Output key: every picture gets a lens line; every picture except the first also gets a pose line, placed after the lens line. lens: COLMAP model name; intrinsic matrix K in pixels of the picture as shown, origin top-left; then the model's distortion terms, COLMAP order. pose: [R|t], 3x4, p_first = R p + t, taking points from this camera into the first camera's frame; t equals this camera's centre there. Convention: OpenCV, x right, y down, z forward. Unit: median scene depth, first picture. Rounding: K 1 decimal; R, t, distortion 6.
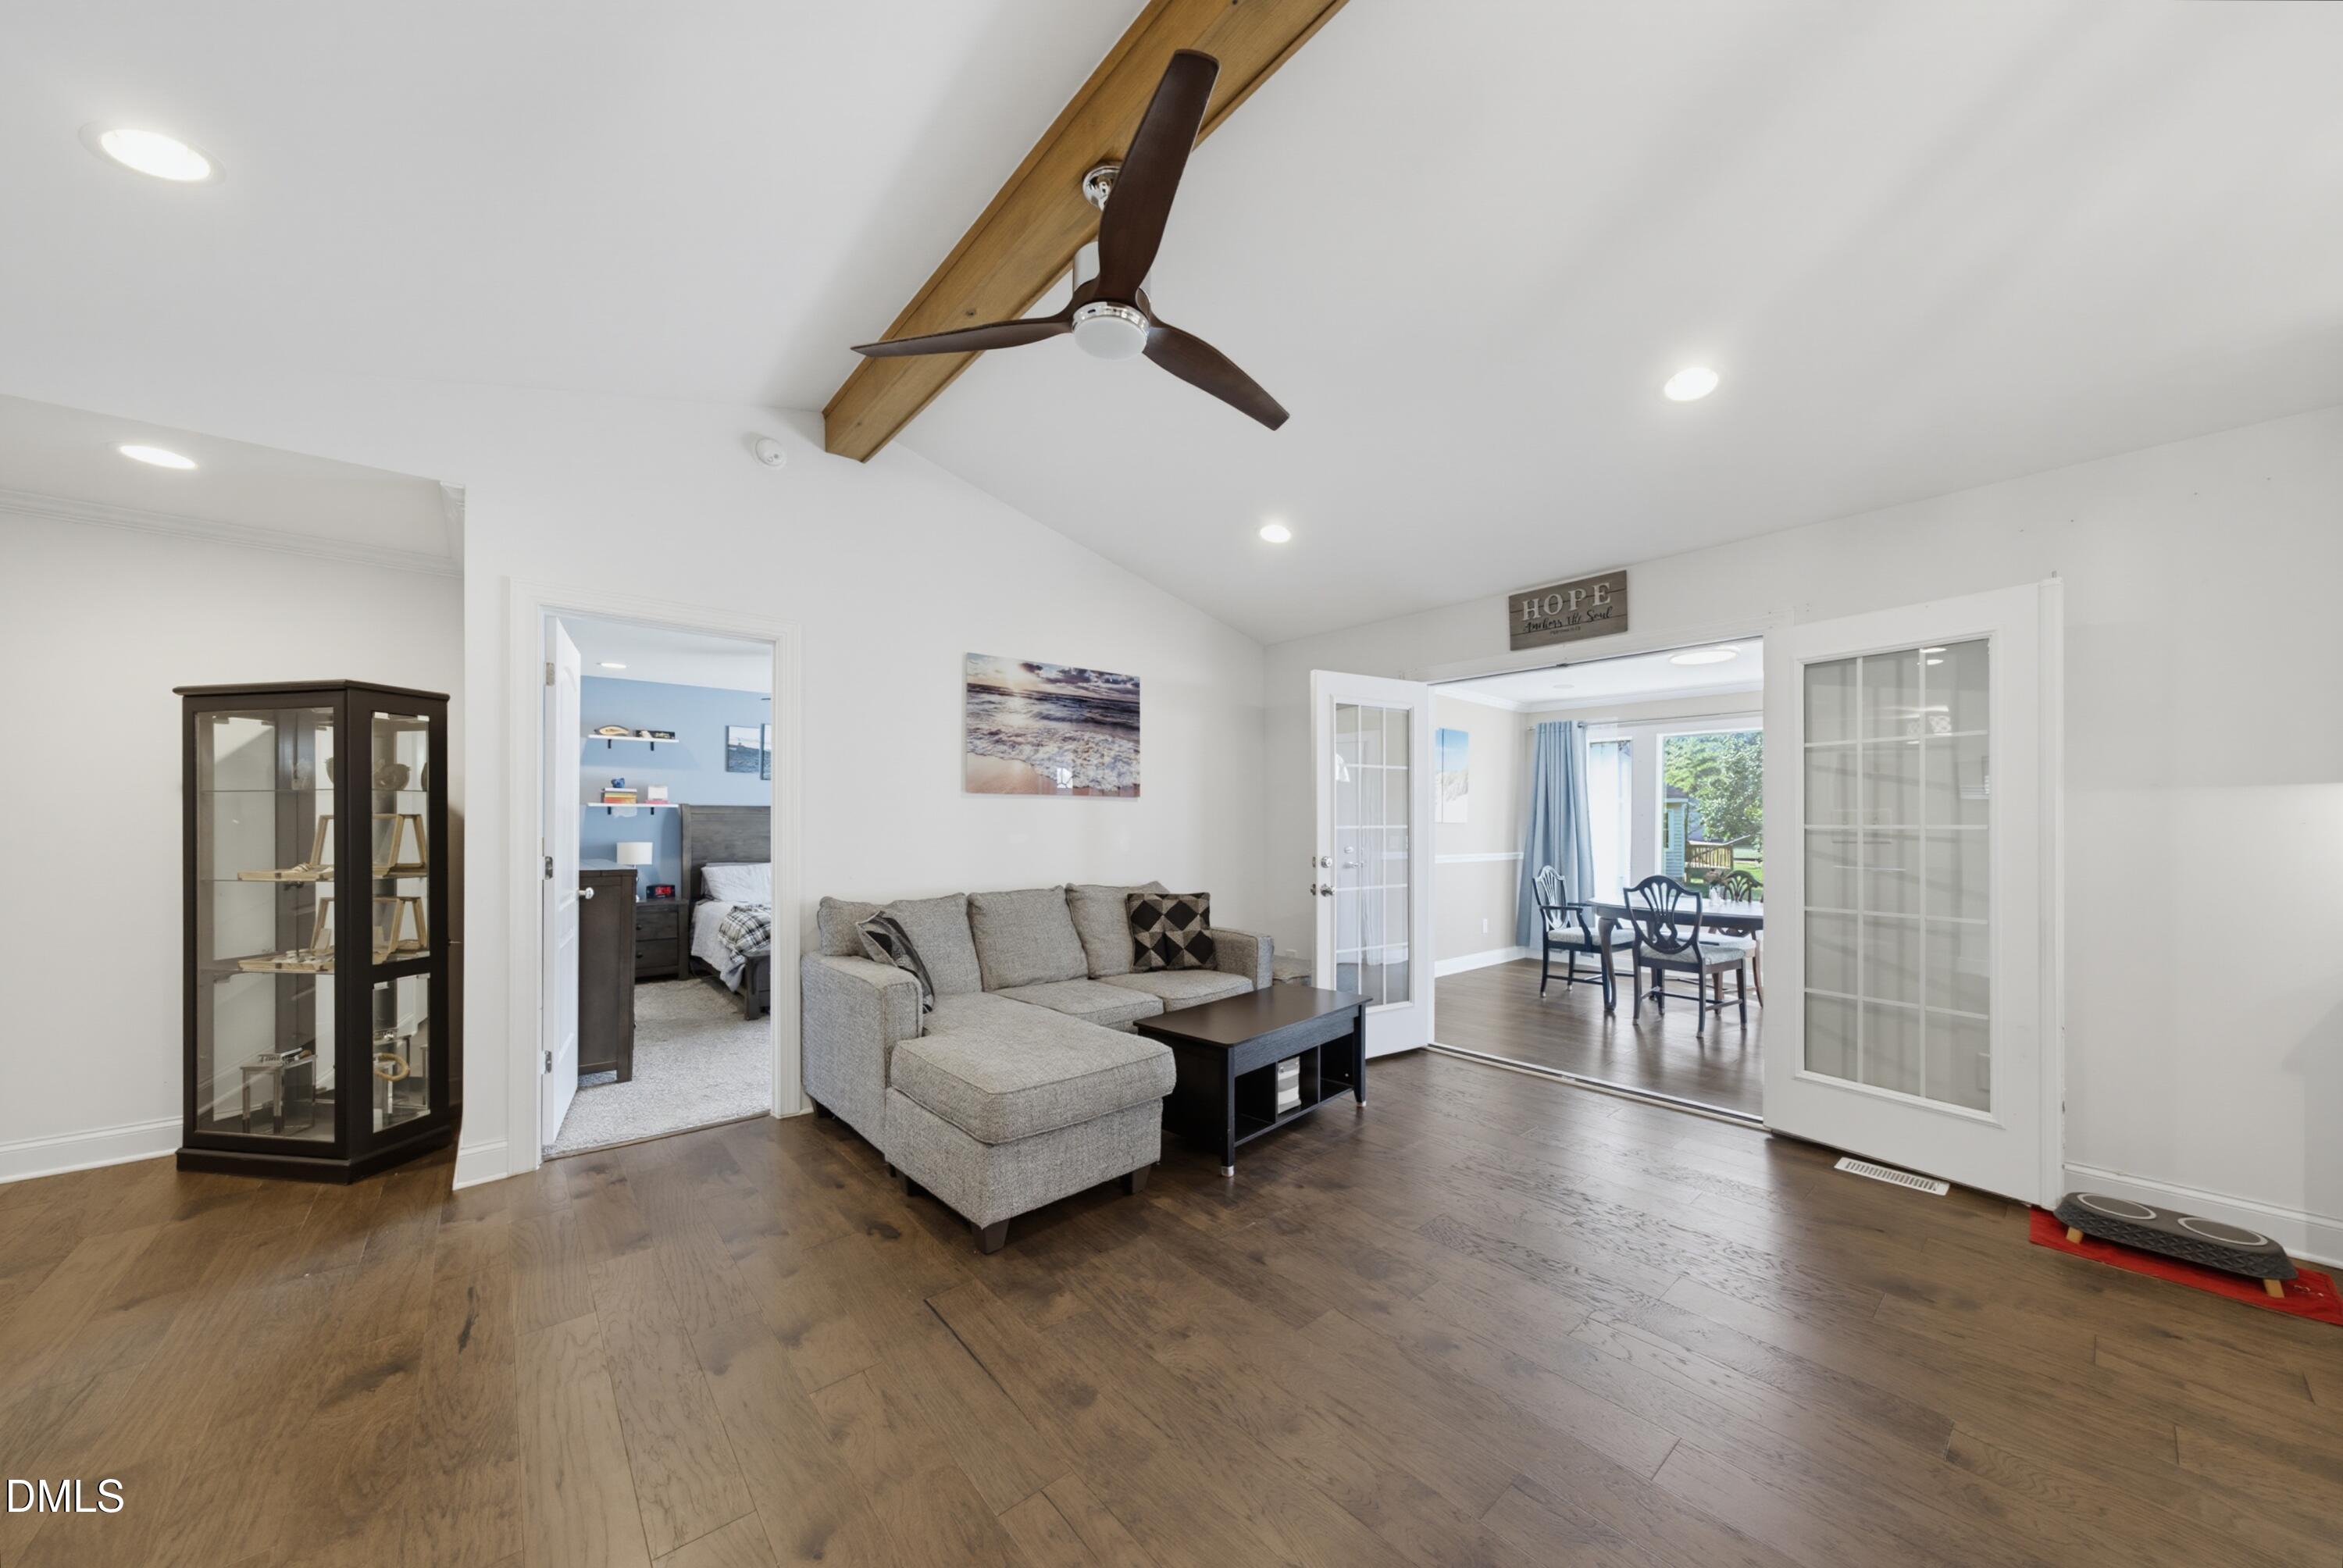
lens RADIAL K [[821.8, 0, 1171.4], [0, 821.8, 810.4], [0, 0, 1]] dist [-0.001334, 0.000357]
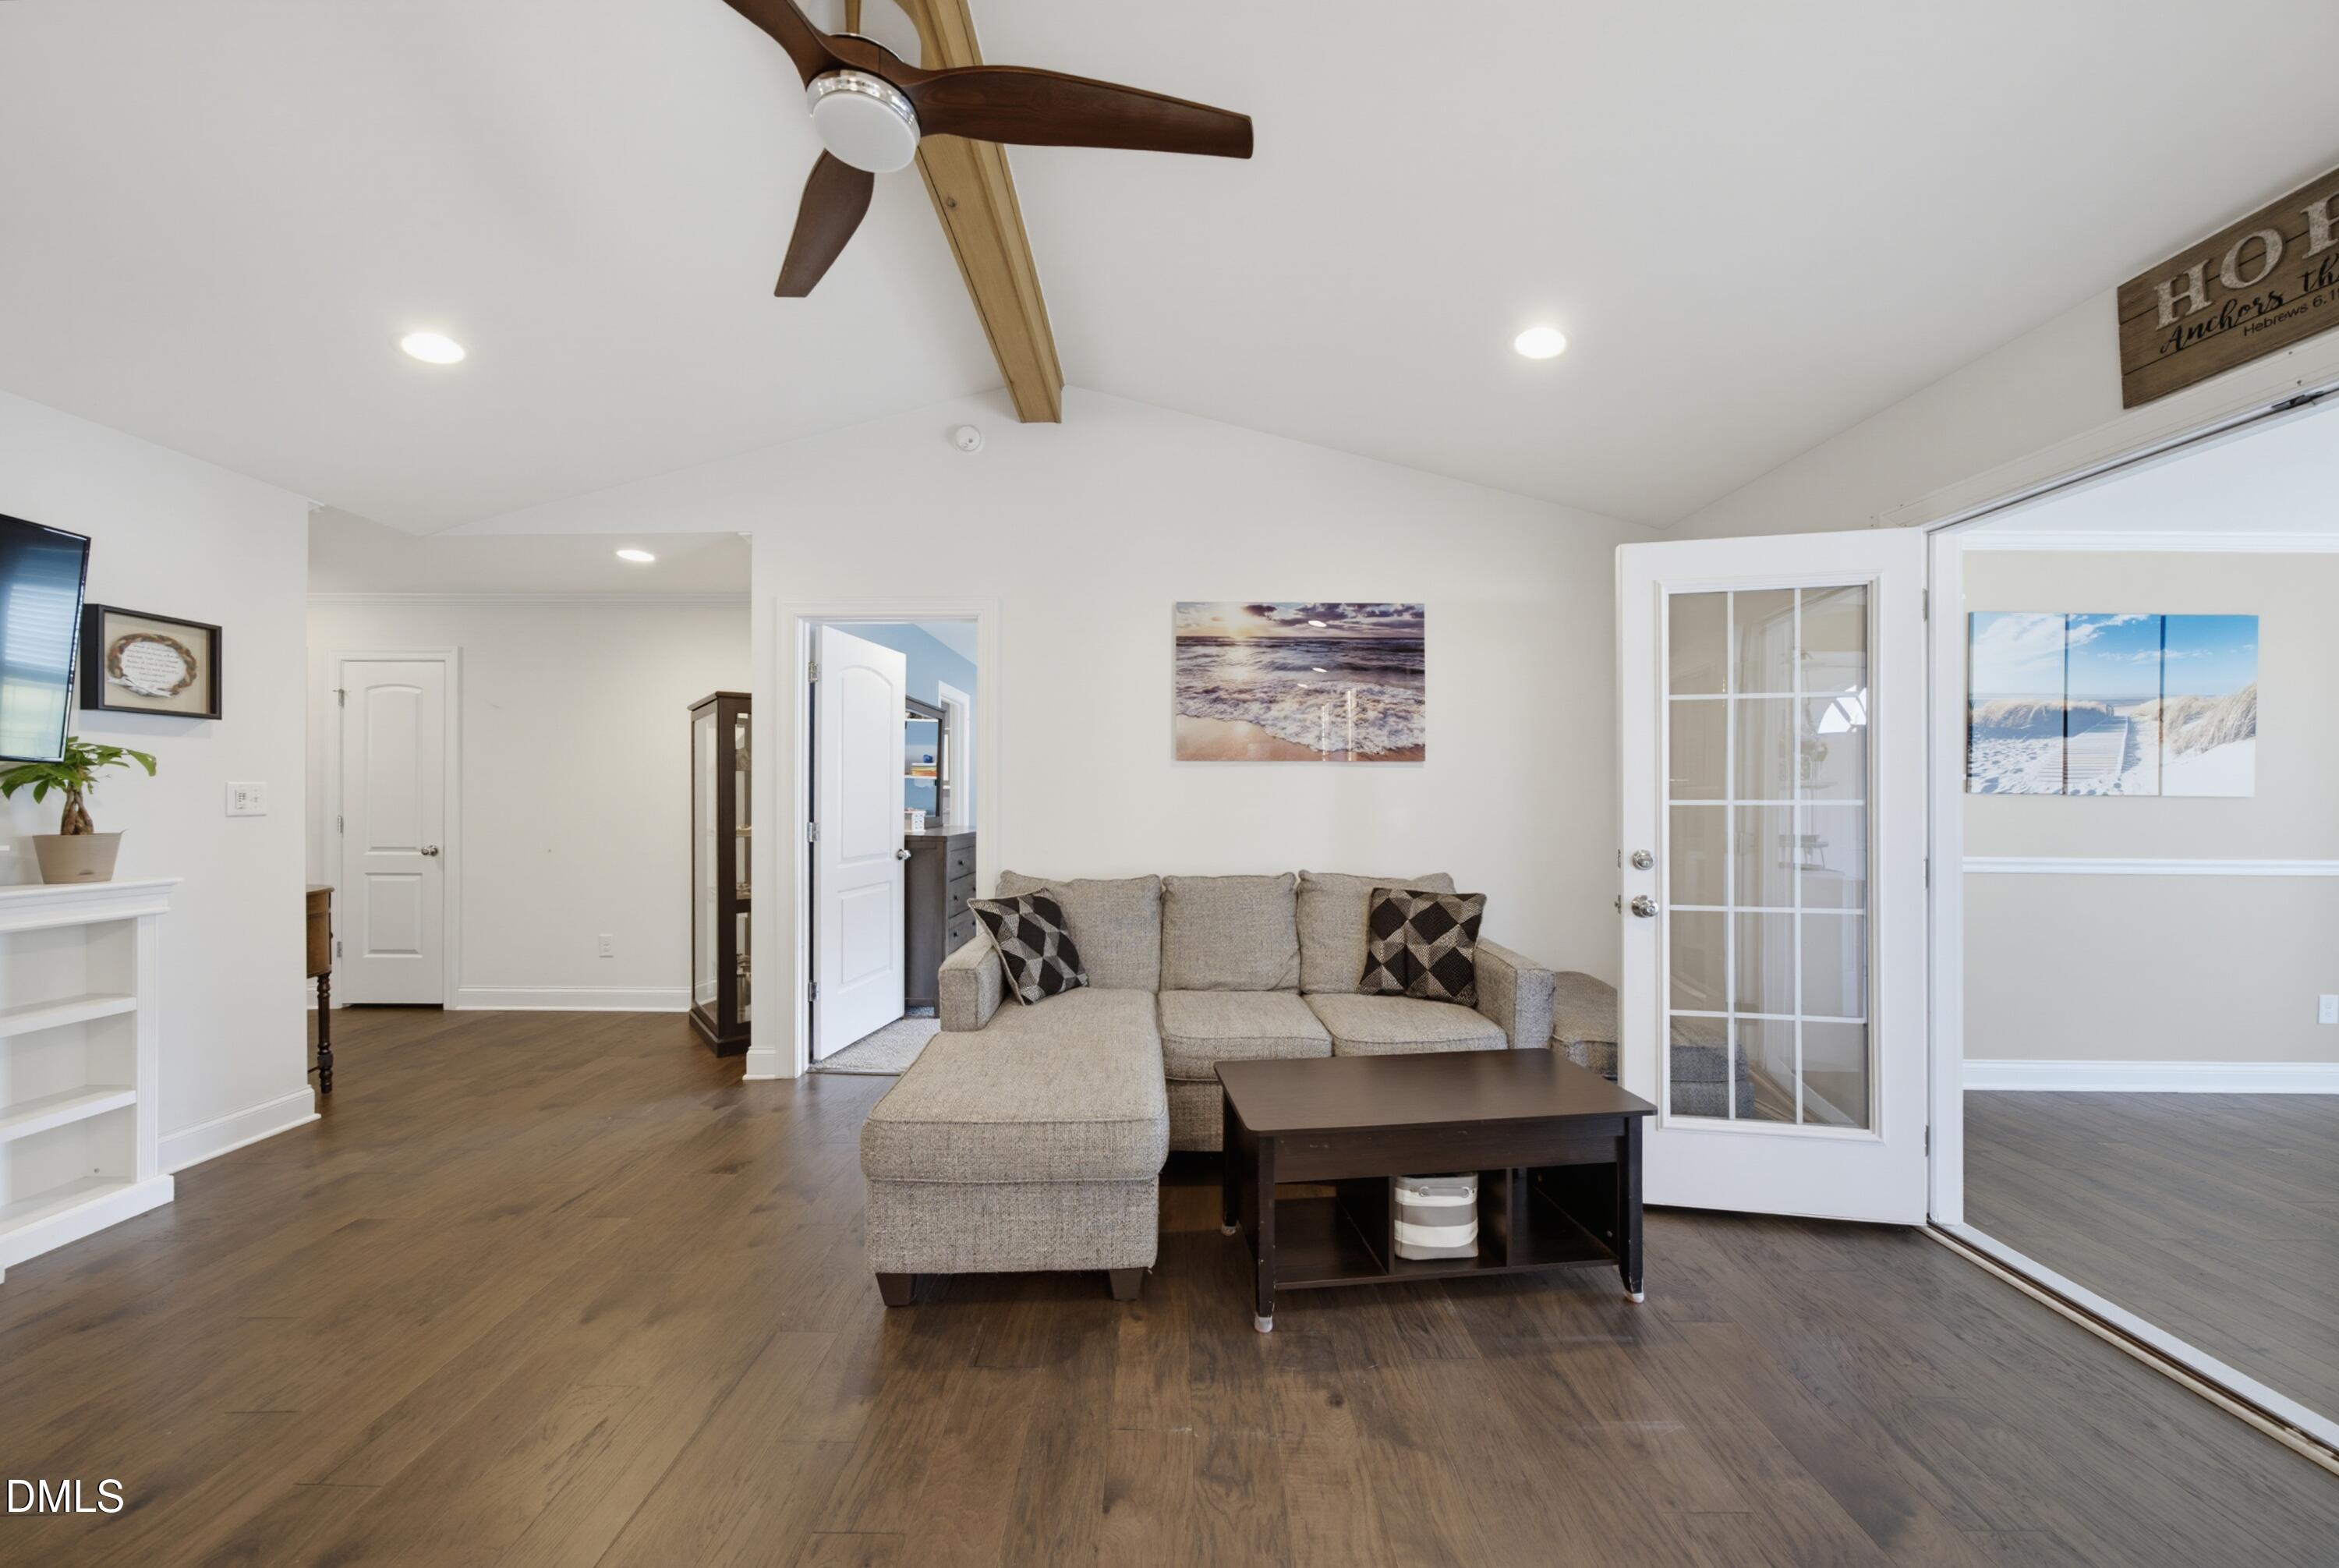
lens RADIAL K [[801.5, 0, 1159.7], [0, 801.5, 796.0], [0, 0, 1]] dist [0.000404, 0.000318]
pose [[0.759207, 0.000058, -0.650849, 0.282335], [0.008826, 0.999907, 0.010385, 0.006406], [0.650789, -0.013629, 0.759136, 0.306484]]
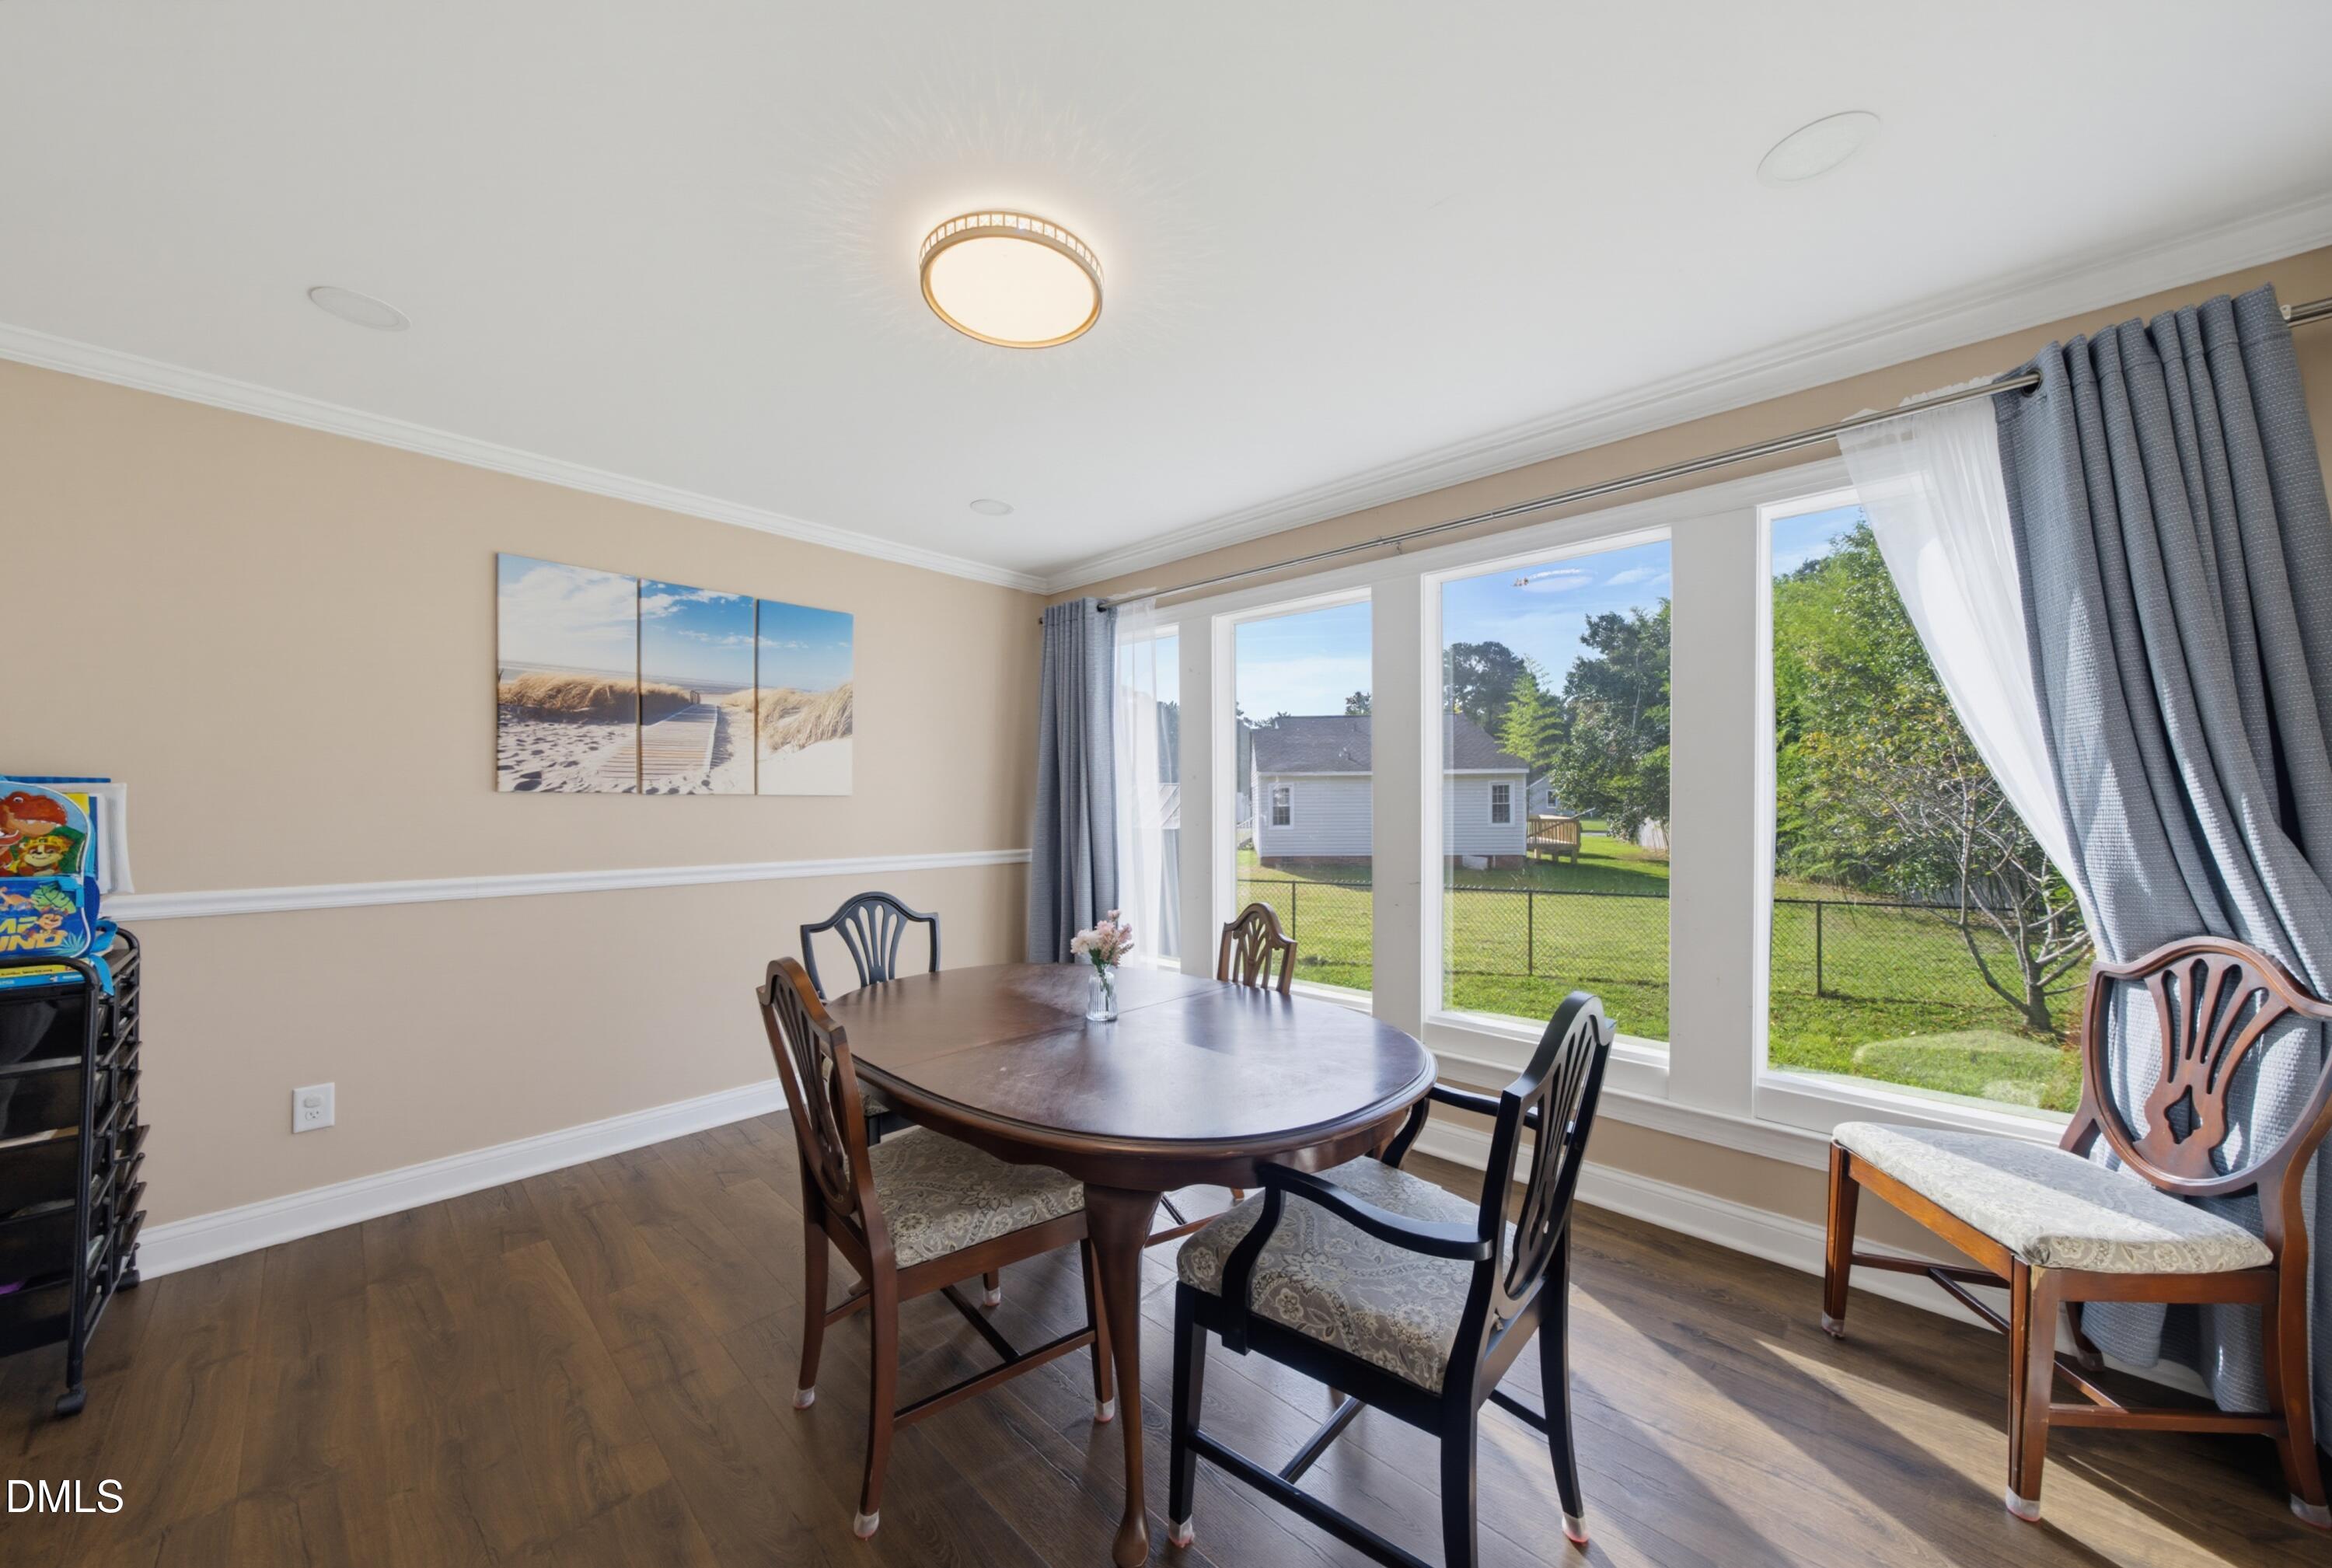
lens RADIAL K [[818.0, 0, 1165.9], [0, 818.0, 810.3], [0, 0, 1]] dist [-0.001334, 0.000357]
pose [[0.995152, -0.006660, 0.098121, 0.852859], [0.003618, 0.999508, 0.031152, 0.016449], [-0.098281, -0.030646, 0.994687, 0.802293]]
